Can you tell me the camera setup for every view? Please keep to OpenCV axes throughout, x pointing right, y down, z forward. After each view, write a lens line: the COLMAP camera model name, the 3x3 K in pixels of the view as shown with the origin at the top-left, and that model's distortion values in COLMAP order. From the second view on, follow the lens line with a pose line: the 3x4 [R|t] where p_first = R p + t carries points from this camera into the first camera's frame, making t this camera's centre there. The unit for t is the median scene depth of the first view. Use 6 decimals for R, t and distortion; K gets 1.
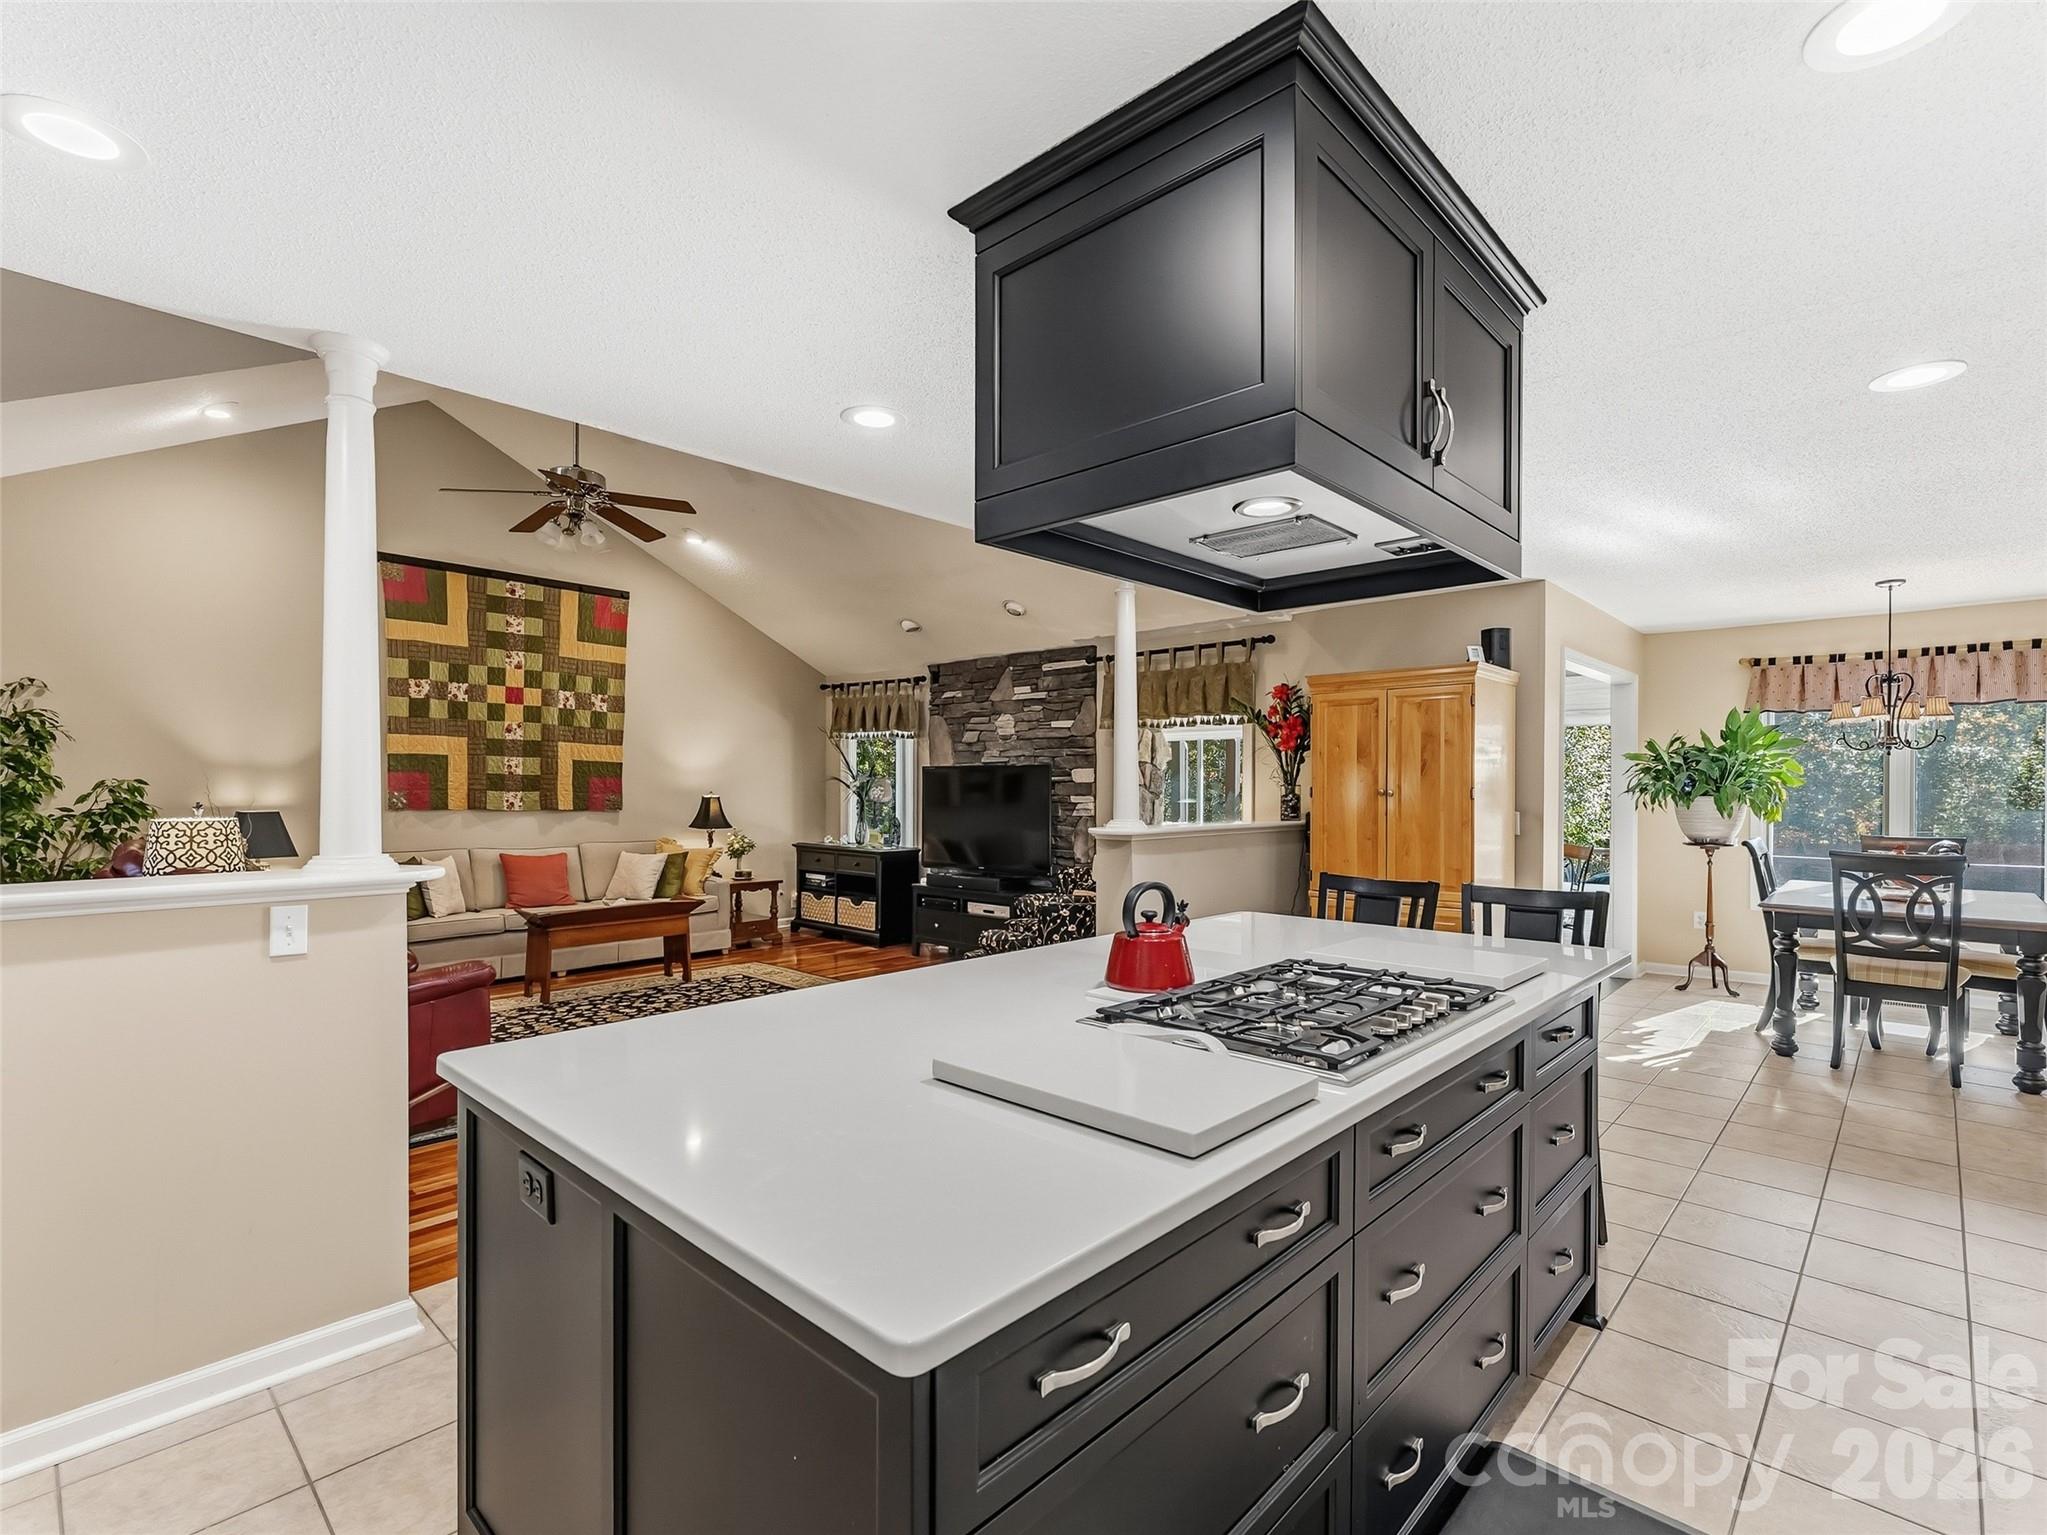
lens RADIAL K [[963.3, 0, 1025.6], [0, 963.3, 791.6], [0, 0, 1]] dist [-0.001020, -0.000417]
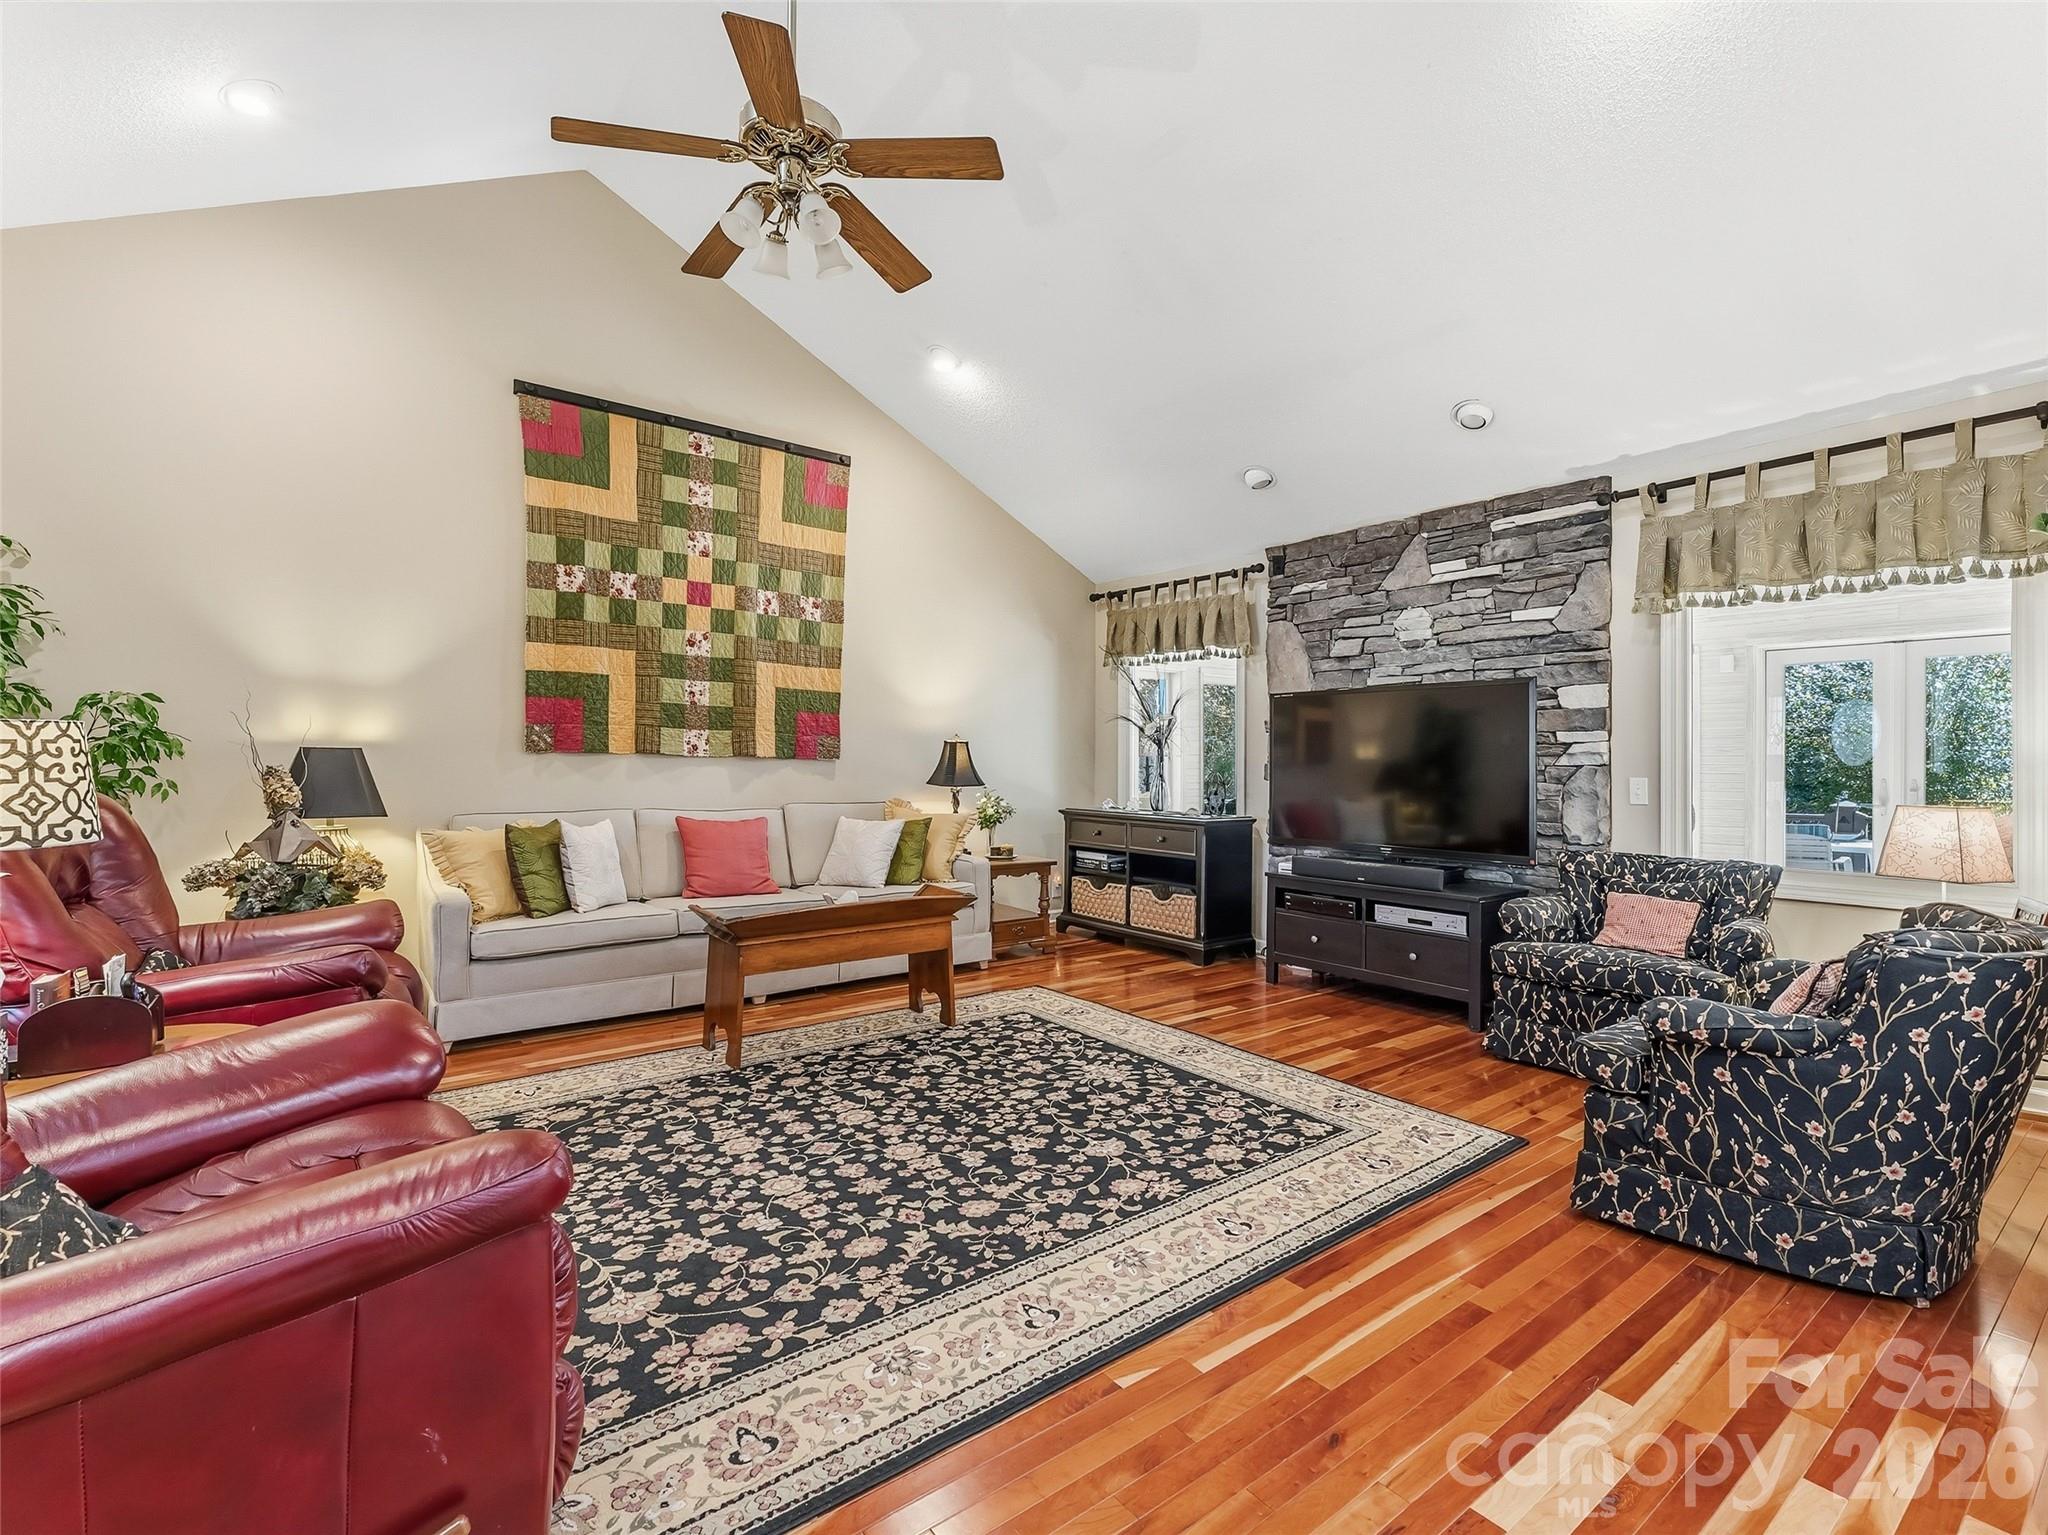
lens RADIAL K [[934.7, 0, 1024.5], [0, 934.7, 756.7], [0, 0, 1]] dist [-0.000435, -0.000103]
pose [[0.985185, 0.000467, -0.171492, -0.175318], [-0.002462, 0.999932, -0.011417, 0.026742], [0.171475, 0.011670, 0.985119, 0.361521]]
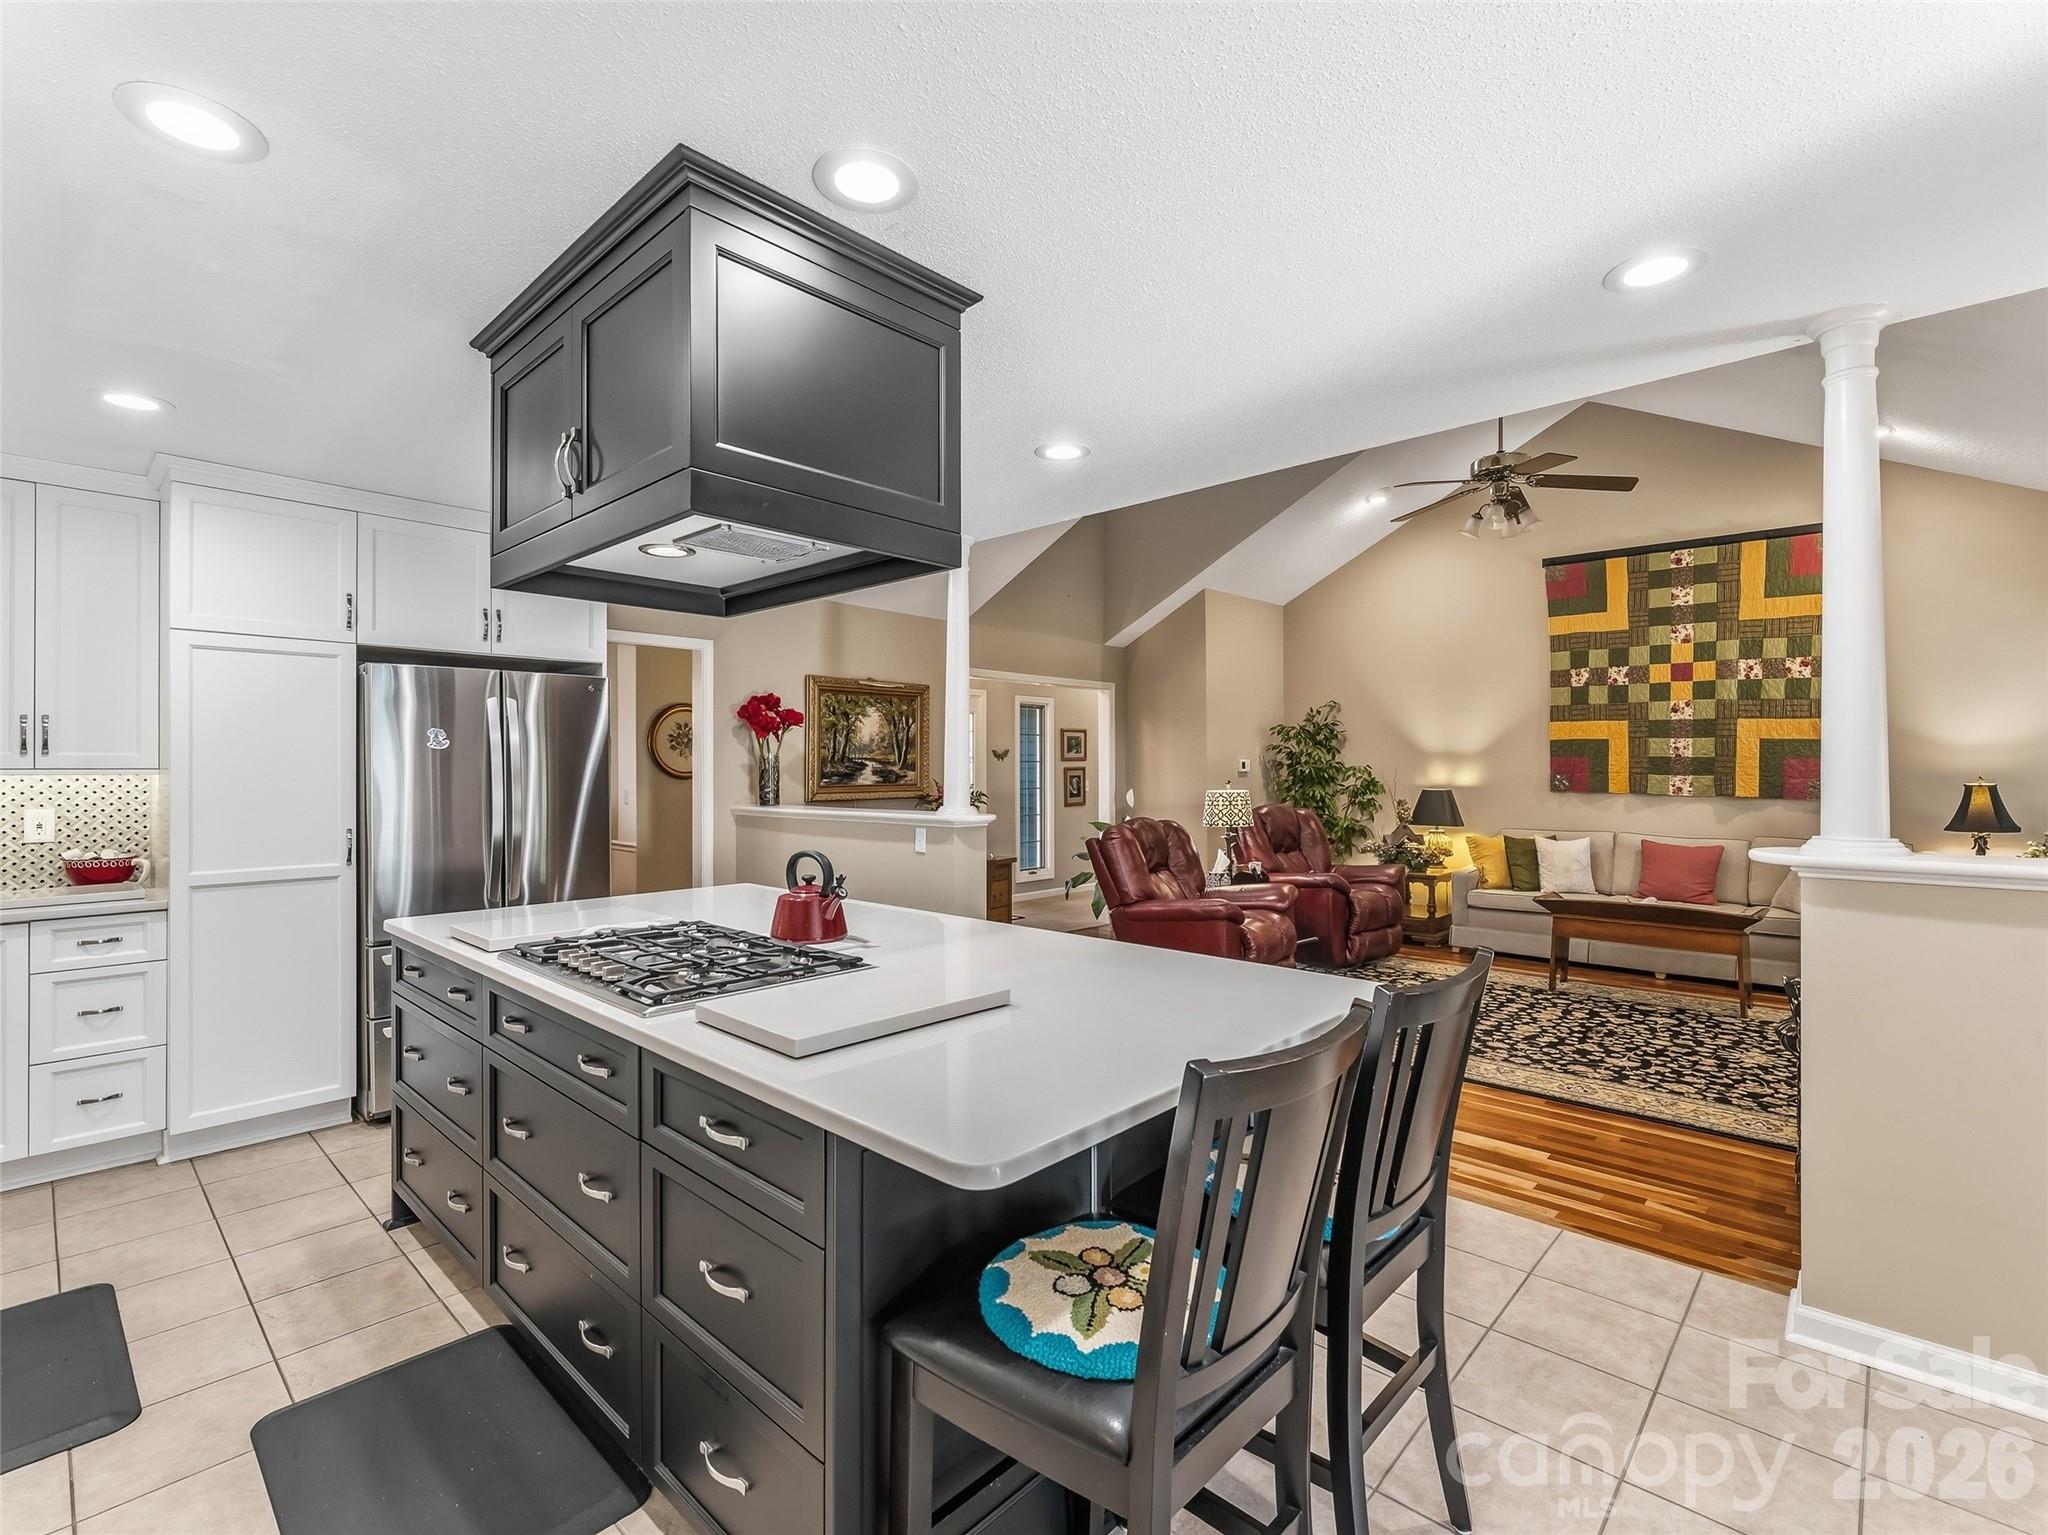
lens RADIAL K [[934.7, 0, 1024.5], [0, 934.7, 756.7], [0, 0, 1]] dist [-0.000435, -0.000103]
pose [[-0.000780, -0.014969, -0.999888, 0.365575], [-0.004574, 0.999878, -0.014965, -0.001633], [0.999989, 0.004562, -0.000848, 0.362020]]
